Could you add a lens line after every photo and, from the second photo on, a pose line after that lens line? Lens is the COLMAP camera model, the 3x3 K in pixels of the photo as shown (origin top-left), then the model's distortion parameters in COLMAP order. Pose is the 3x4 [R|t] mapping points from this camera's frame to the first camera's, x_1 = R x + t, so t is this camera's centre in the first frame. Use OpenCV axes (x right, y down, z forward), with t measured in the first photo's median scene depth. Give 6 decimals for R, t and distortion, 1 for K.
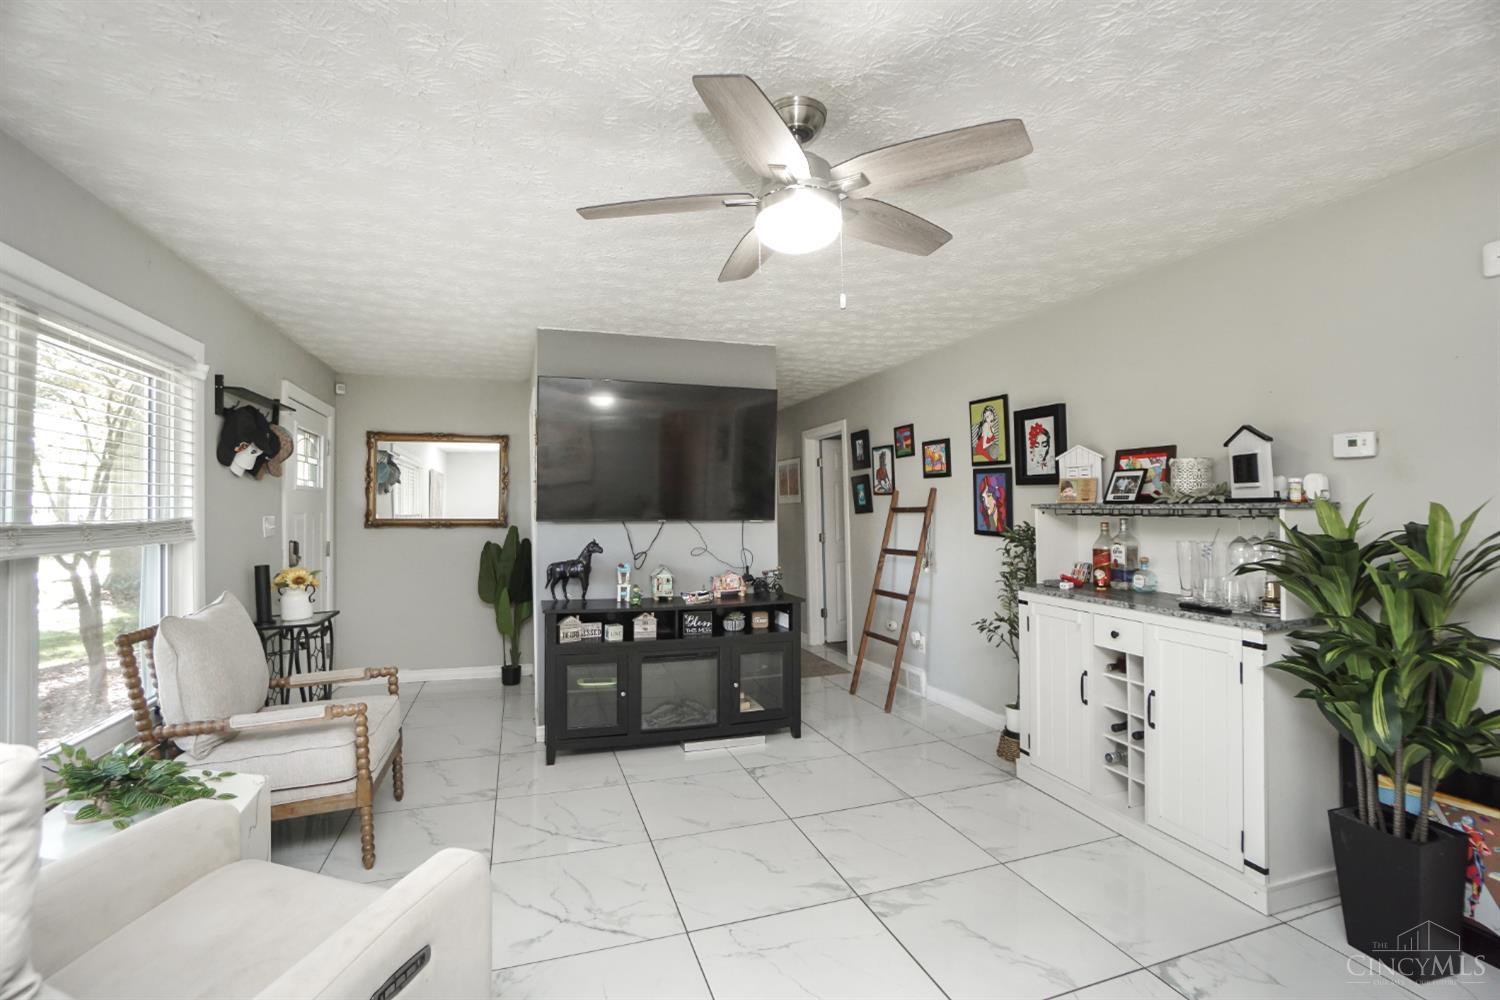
lens RADIAL K [[672.9, 0, 743.2], [0, 672.9, 498.7], [0, 0, 1]] dist [-0.045913, 0.012469]
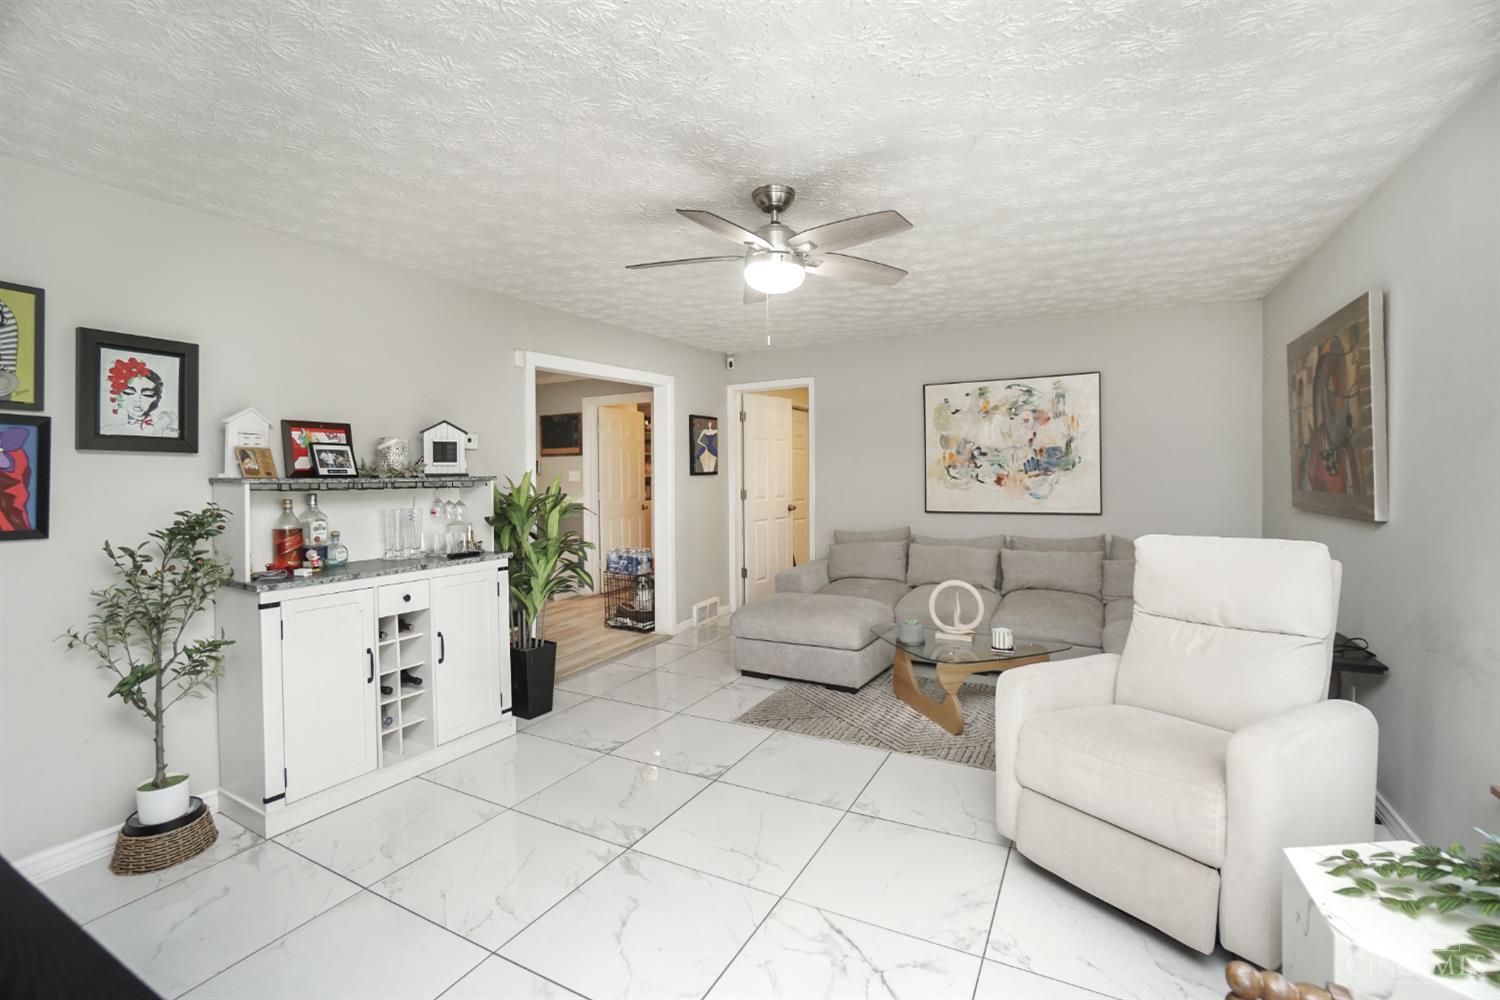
lens RADIAL K [[672.9, 0, 734.3], [0, 672.9, 481.6], [0, 0, 1]] dist [-0.045913, 0.012469]
pose [[-0.679355, 0.004419, 0.733796, -0.530889], [0.005172, 0.999986, -0.001233, 0.016849], [-0.733791, 0.002958, -0.679369, 1.185178]]
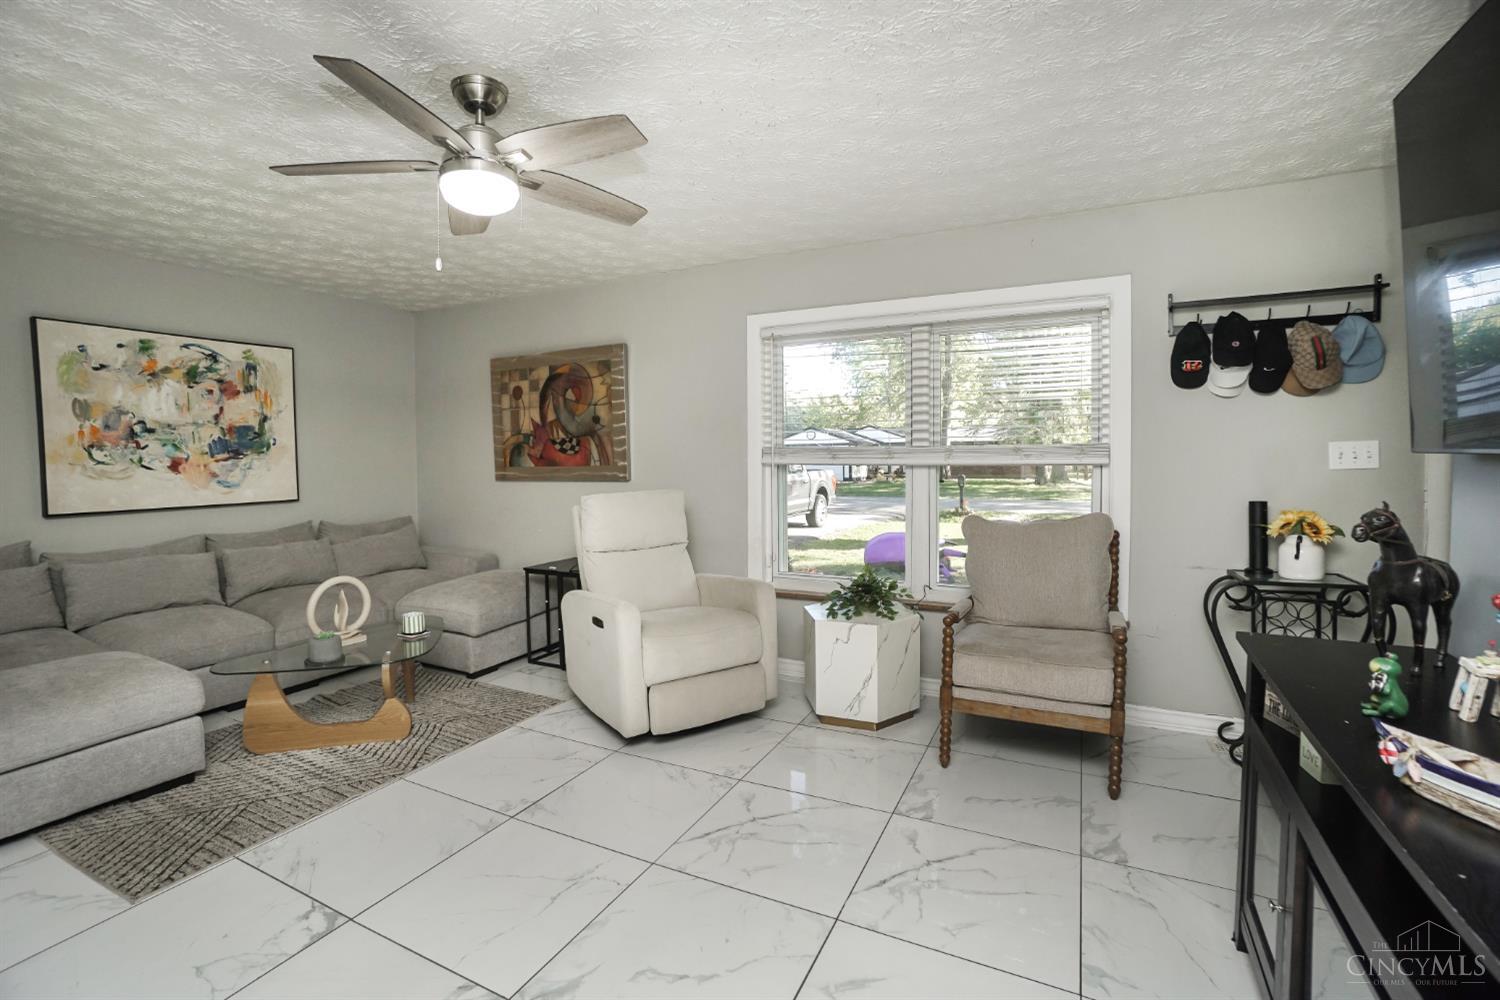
lens RADIAL K [[672.9, 0, 754.2], [0, 672.9, 487.6], [0, 0, 1]] dist [-0.045913, 0.012469]
pose [[-0.702283, 0.048182, -0.710265, 0.338855], [0.025048, 0.998762, 0.042986, 0.030408], [0.711457, 0.012398, -0.702620, 1.238021]]
